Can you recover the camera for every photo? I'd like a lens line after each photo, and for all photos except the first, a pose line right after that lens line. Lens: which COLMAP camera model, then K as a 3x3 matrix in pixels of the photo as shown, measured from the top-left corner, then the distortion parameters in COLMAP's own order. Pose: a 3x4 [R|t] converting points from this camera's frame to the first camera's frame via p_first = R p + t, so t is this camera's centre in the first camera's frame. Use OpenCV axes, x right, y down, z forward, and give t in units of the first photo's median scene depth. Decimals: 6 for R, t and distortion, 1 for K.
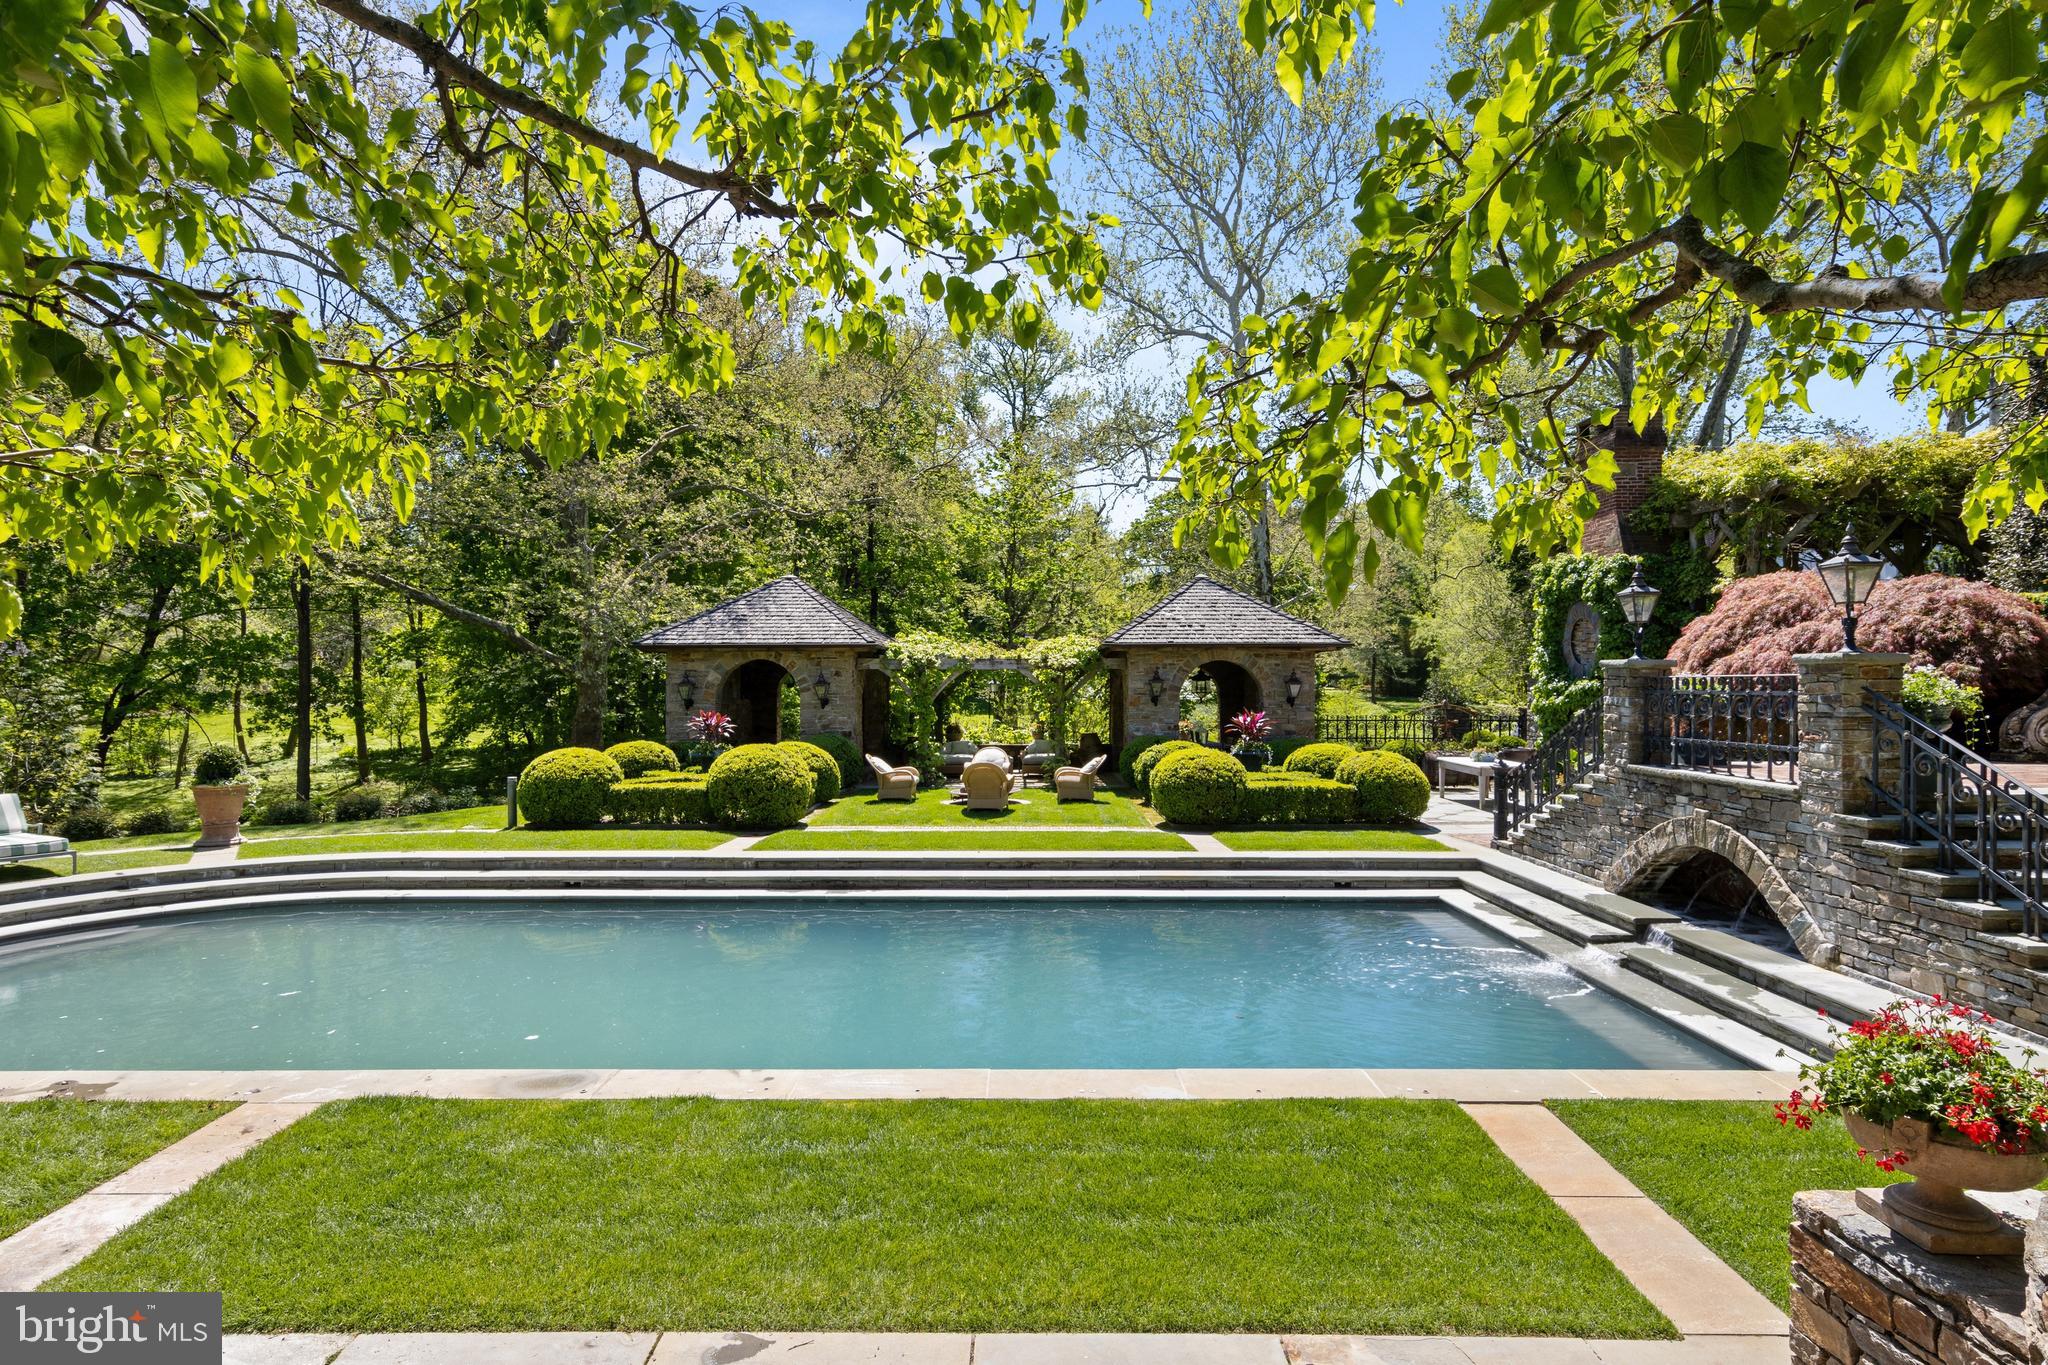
lens RADIAL K [[1046.4, 0, 1025.9], [0, 1046.4, 684.6], [0, 0, 1]] dist [0.013043, -0.002938]
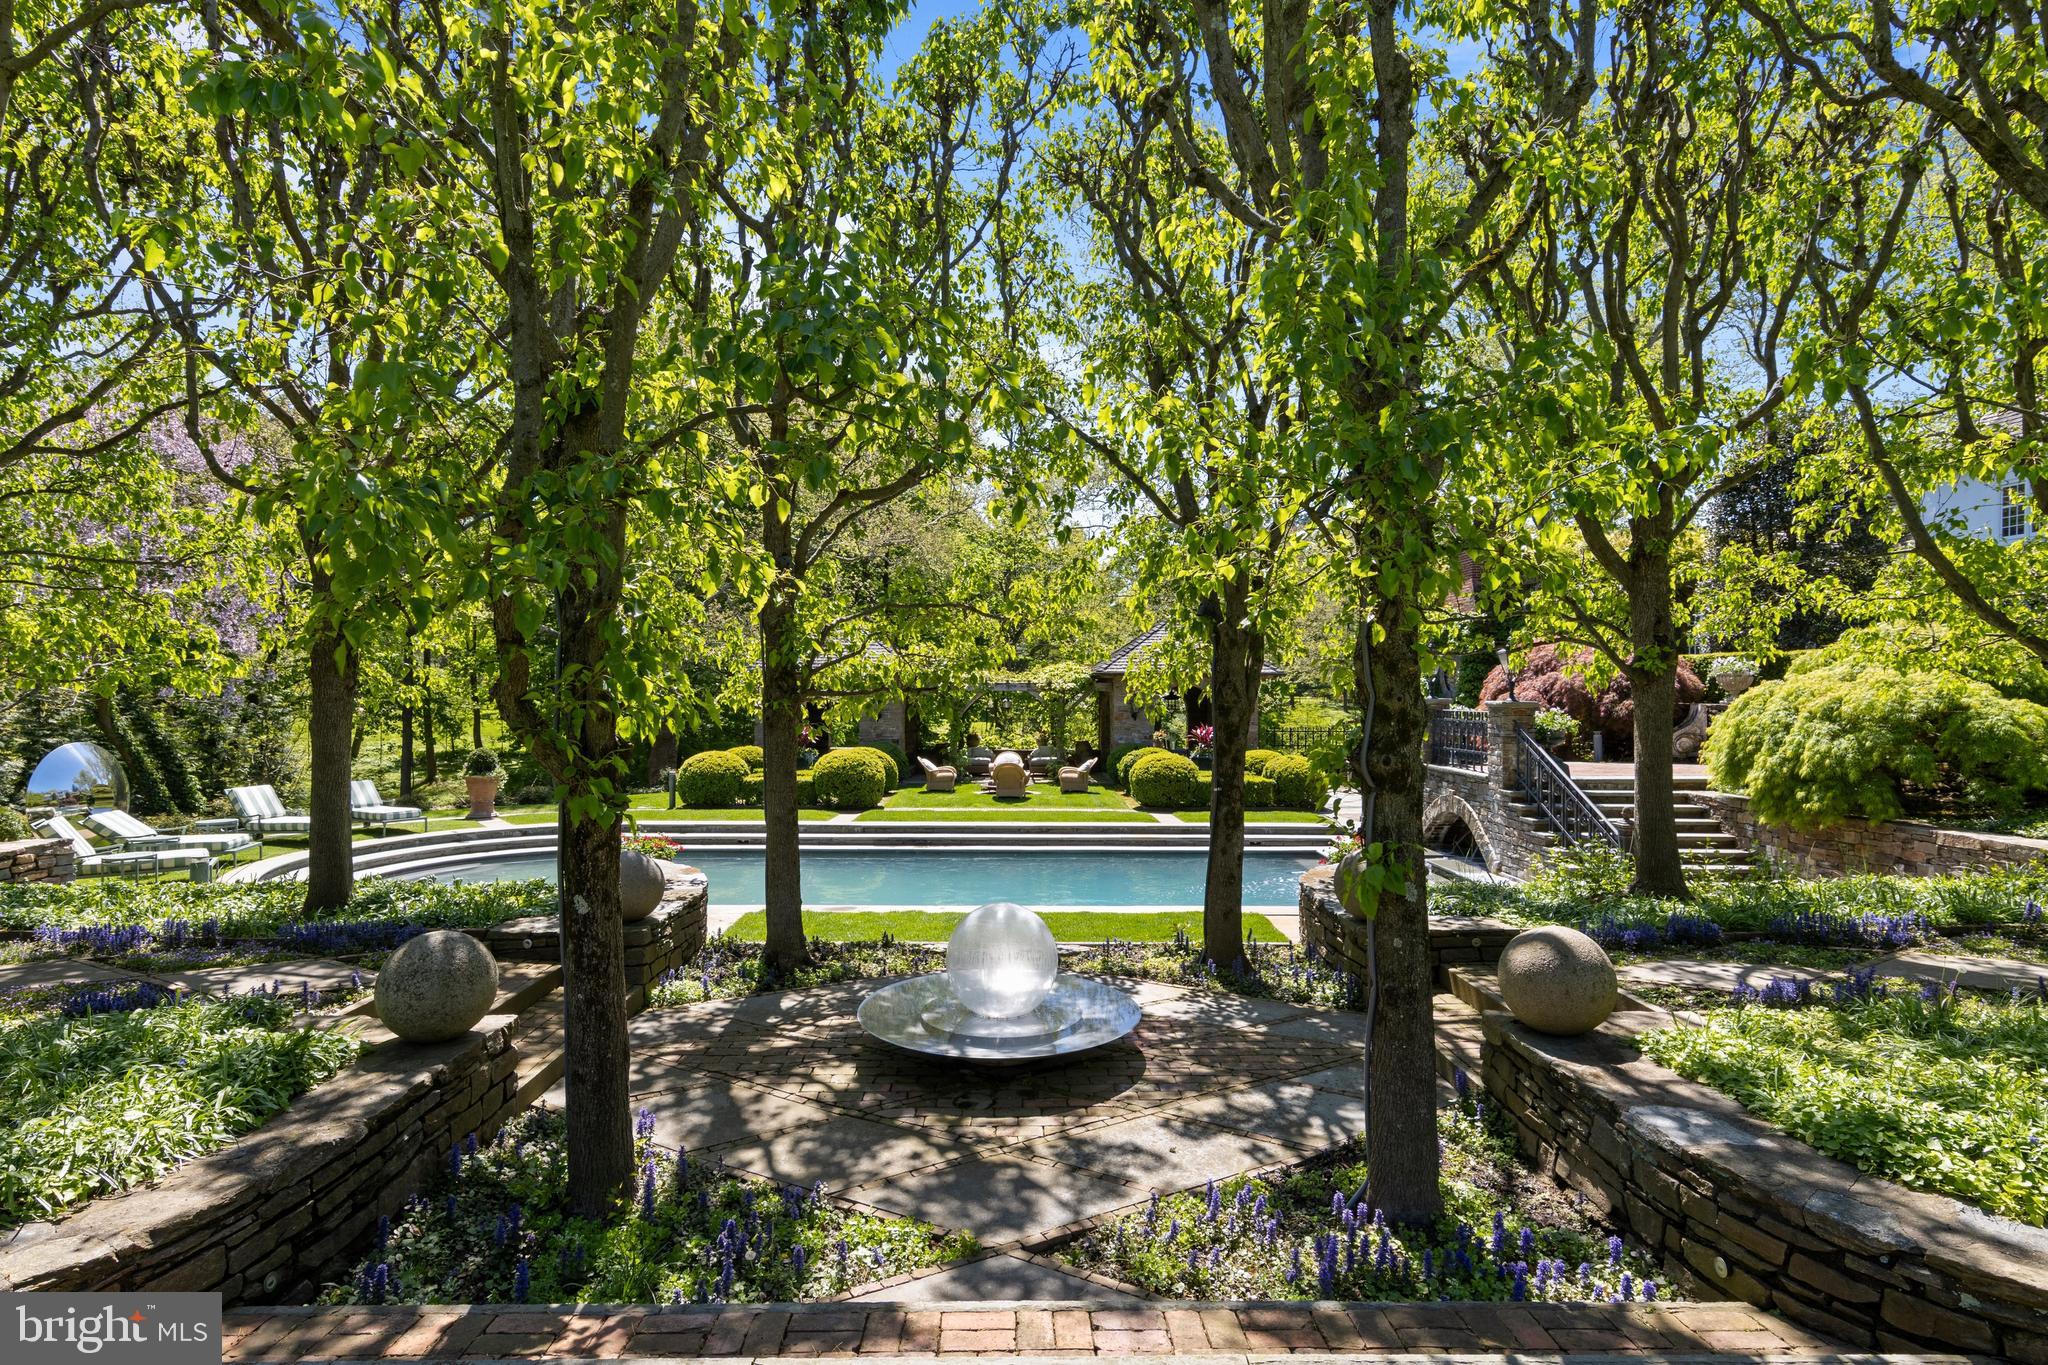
lens RADIAL K [[1046.4, 0, 1022.2], [0, 1046.4, 683.8], [0, 0, 1]] dist [0.013043, -0.002938]
pose [[0.999943, 0.004733, 0.009550, -0.033227], [-0.004676, 0.999972, -0.005903, -0.019441], [-0.009578, 0.005858, 0.999937, -0.345878]]
